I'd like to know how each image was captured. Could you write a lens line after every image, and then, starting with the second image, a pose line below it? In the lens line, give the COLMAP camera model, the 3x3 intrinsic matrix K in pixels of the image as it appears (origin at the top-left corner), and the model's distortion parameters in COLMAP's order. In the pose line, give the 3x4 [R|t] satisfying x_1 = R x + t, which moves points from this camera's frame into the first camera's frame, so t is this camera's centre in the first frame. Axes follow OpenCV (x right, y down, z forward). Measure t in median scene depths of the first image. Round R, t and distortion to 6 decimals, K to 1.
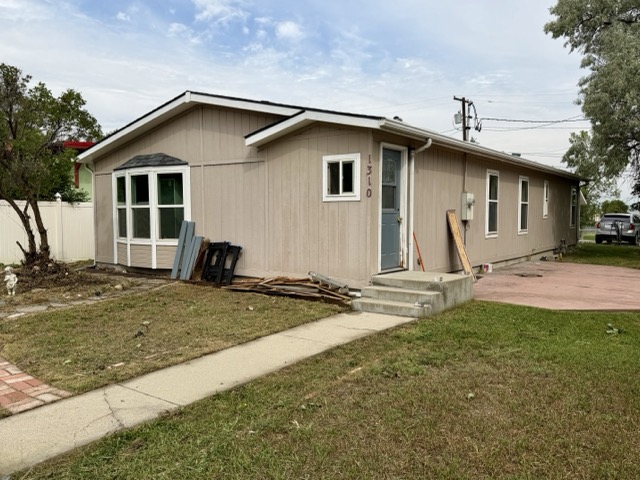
lens RADIAL K [[507.7, 0, 319.1], [0, 507.7, 239.3], [0, 0, 1]] dist [0.044636, -0.020320]
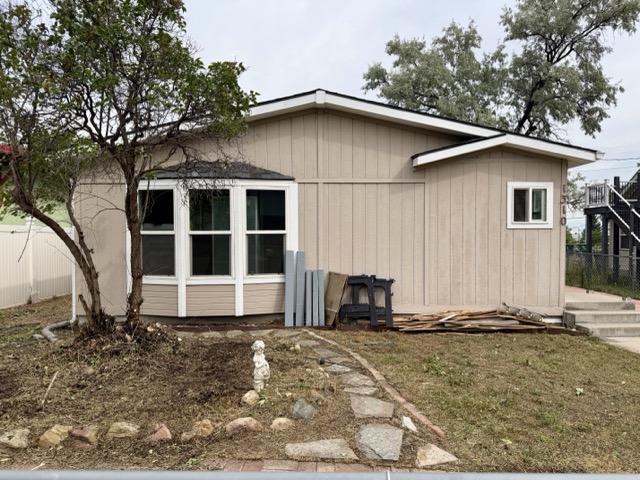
lens RADIAL K [[446.7, 0, 320.0], [0, 446.7, 245.5], [0, 0, 1]] dist [0.006946, -0.002472]
pose [[0.818517, -0.007860, 0.574429, -0.555896], [0.032368, 0.998949, -0.032453, -0.018629], [-0.573570, 0.045156, 0.817911, 0.365204]]
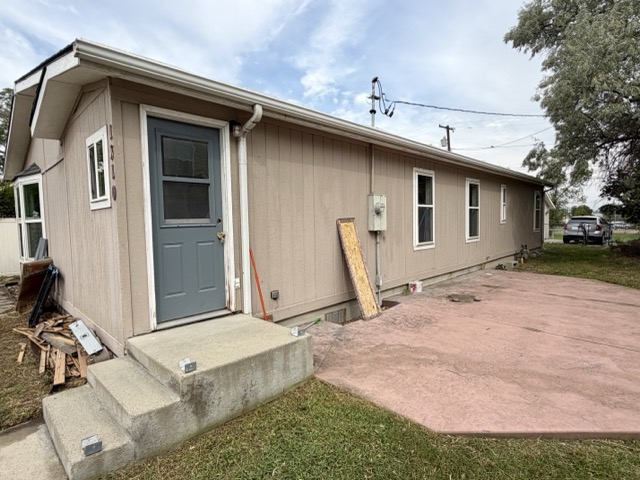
lens RADIAL K [[342.3, 0, 321.4], [0, 342.3, 239.3], [0, 0, 1]] dist [0.019529, 0.000785]
pose [[0.992292, -0.014988, -0.123015, 0.246910], [0.015411, 0.999878, 0.002484, -0.024565], [0.122963, -0.004361, 0.992402, 0.426634]]
